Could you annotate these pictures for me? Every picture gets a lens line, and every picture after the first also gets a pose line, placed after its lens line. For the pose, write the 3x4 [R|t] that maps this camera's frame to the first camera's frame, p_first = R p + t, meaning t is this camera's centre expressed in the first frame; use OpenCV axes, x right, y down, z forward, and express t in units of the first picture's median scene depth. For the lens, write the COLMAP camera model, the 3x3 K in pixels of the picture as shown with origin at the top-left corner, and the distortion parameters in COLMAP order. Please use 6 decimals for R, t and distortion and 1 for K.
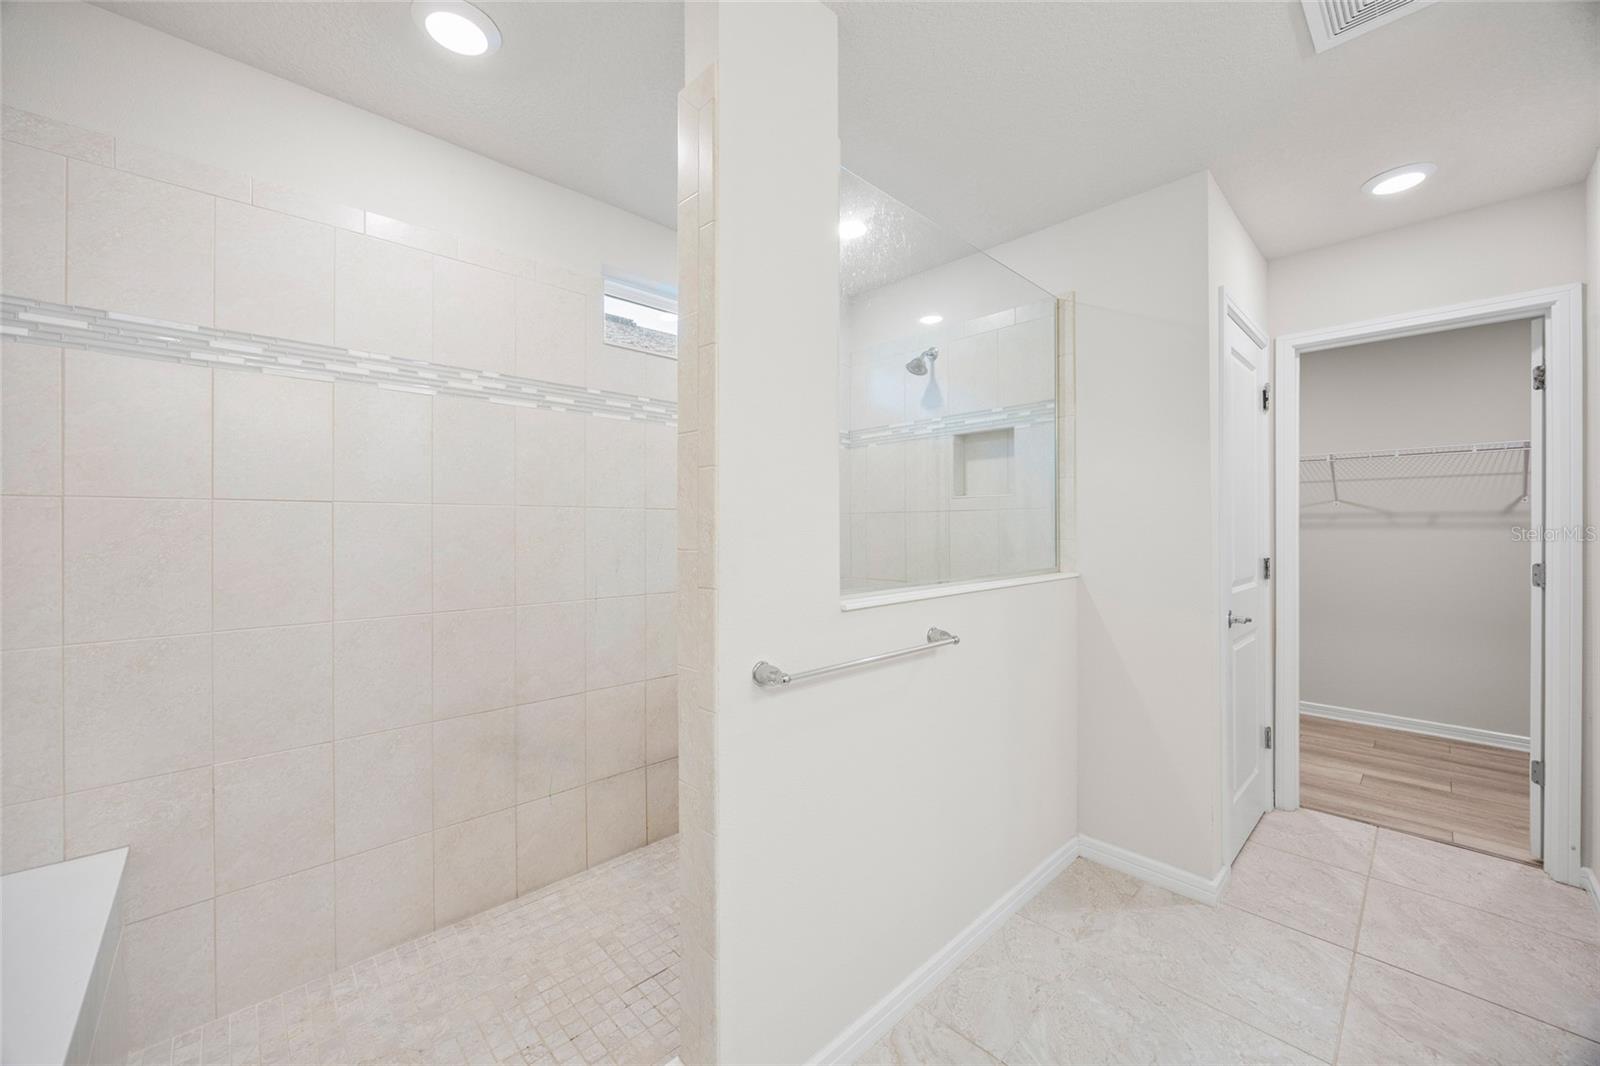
lens RADIAL K [[606.7, 0, 806.7], [0, 606.7, 526.5], [0, 0, 1]] dist [0.001829, -0.000451]
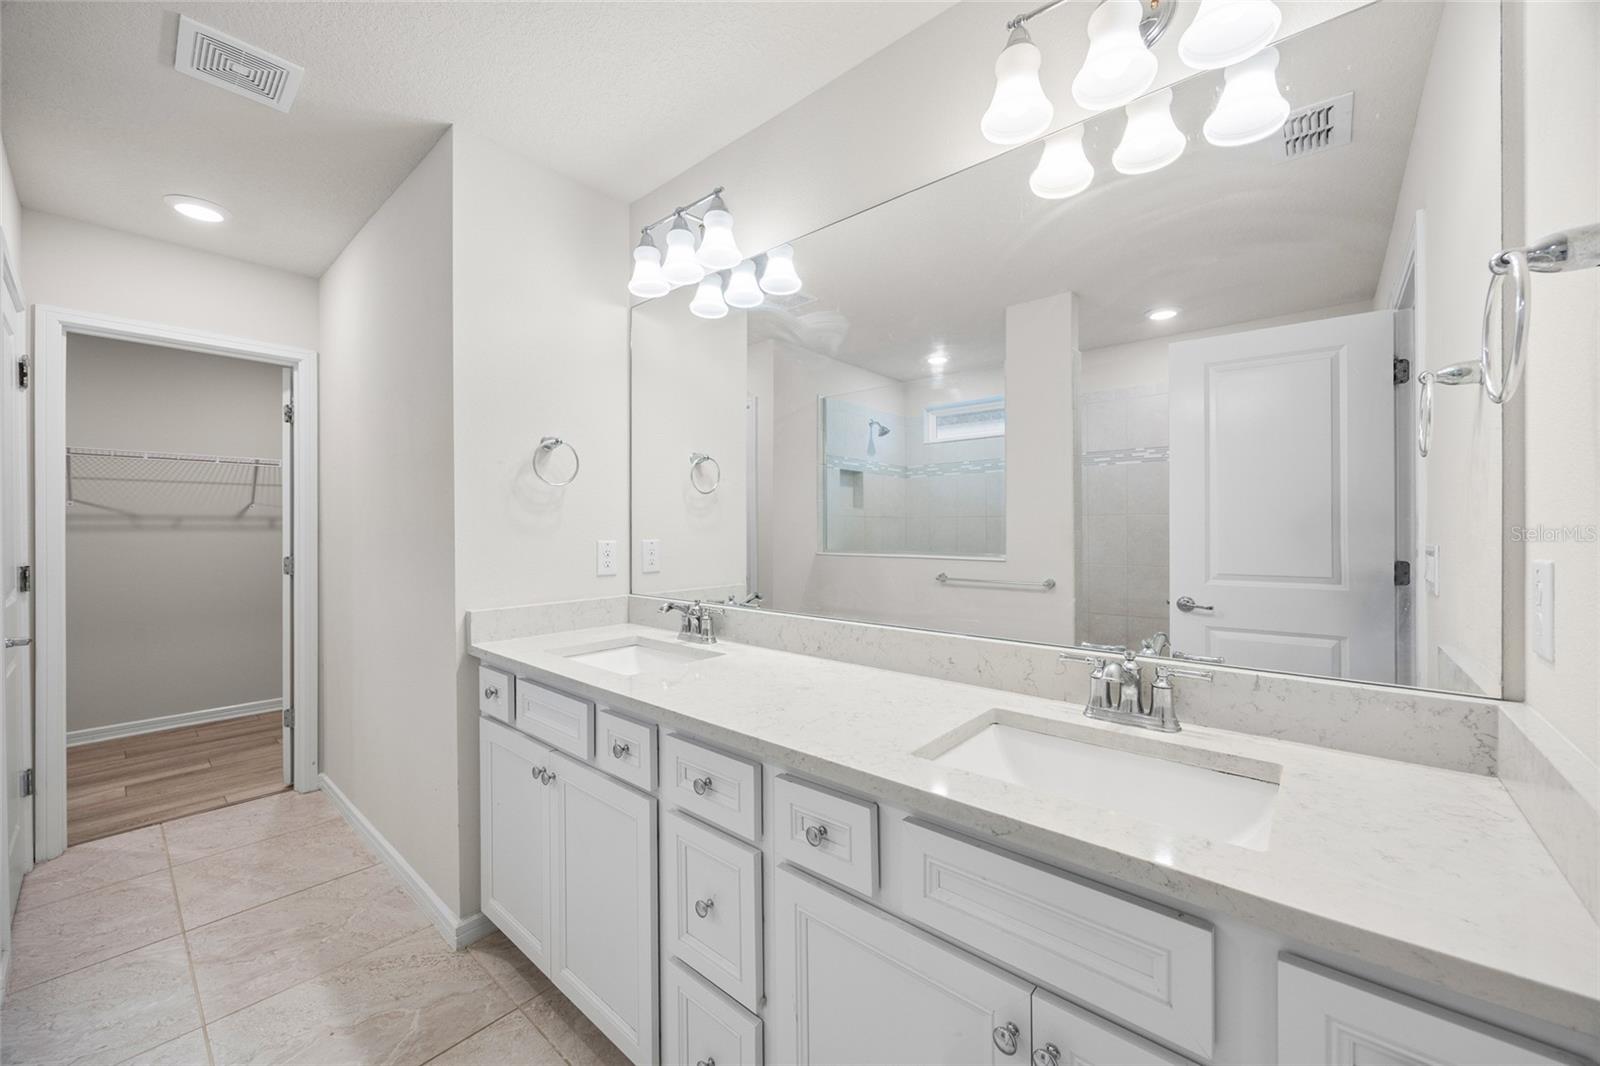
lens RADIAL K [[606.7, 0, 800.6], [0, 606.7, 530.0], [0, 0, 1]] dist [0.001829, -0.000451]
pose [[-0.082326, -0.001859, 0.996604, -0.153649], [0.001603, 0.999997, 0.001998, 0.002116], [-0.996604, 0.001762, -0.082323, 0.014615]]
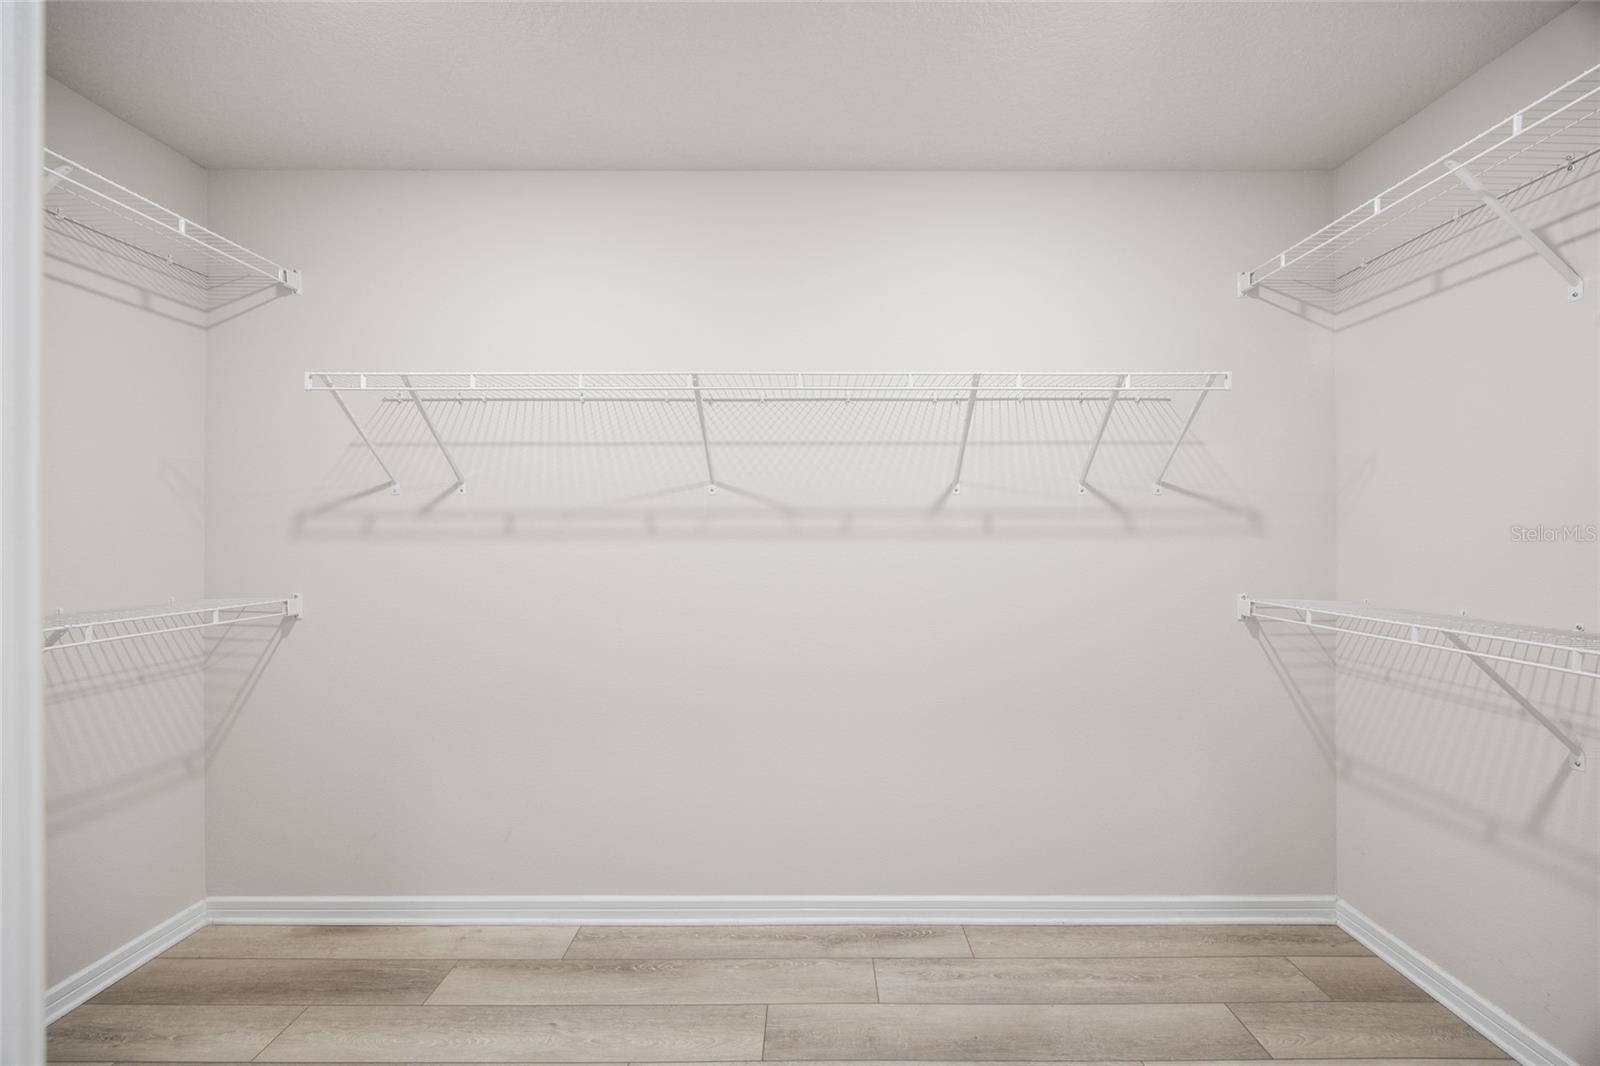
lens RADIAL K [[606.7, 0, 797.2], [0, 606.7, 531.1], [0, 0, 1]] dist [0.001829, -0.000451]
pose [[0.690900, -0.004026, 0.722939, 0.878697], [0.001350, 0.999990, 0.004279, -0.009229], [-0.722949, -0.001980, 0.690899, 0.949537]]
